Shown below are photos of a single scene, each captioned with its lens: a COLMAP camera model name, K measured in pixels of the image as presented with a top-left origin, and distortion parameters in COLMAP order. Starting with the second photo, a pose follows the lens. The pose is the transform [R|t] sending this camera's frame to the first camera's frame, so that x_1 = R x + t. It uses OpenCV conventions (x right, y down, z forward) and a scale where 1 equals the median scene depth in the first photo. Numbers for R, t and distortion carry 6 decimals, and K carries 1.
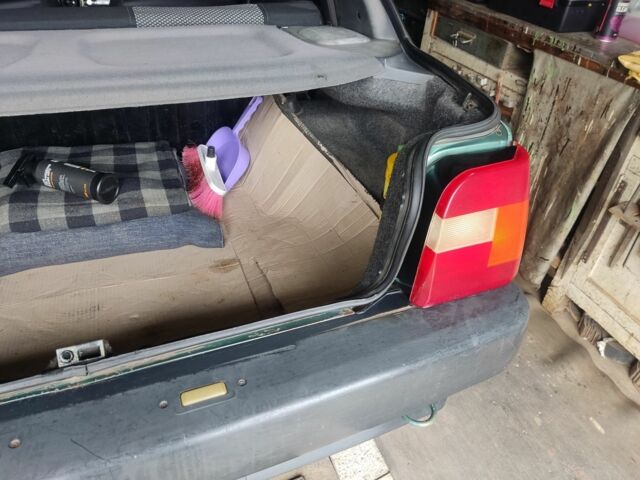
lens RADIAL K [[472.2, 0, 320.0], [0, 472.2, 240.0], [0, 0, 1]] dist [0.105280, -0.134877]
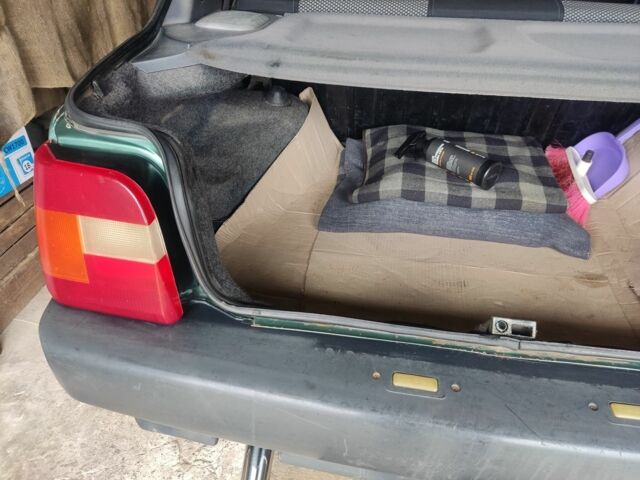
lens RADIAL K [[472.2, 0, 320.0], [0, 472.2, 240.0], [0, 0, 1]] dist [0.105280, -0.134877]
pose [[0.862754, 0.254278, -0.437033, -0.270774], [-0.252397, 0.965537, 0.063514, 0.054488], [0.438122, 0.055509, 0.897200, -0.079646]]
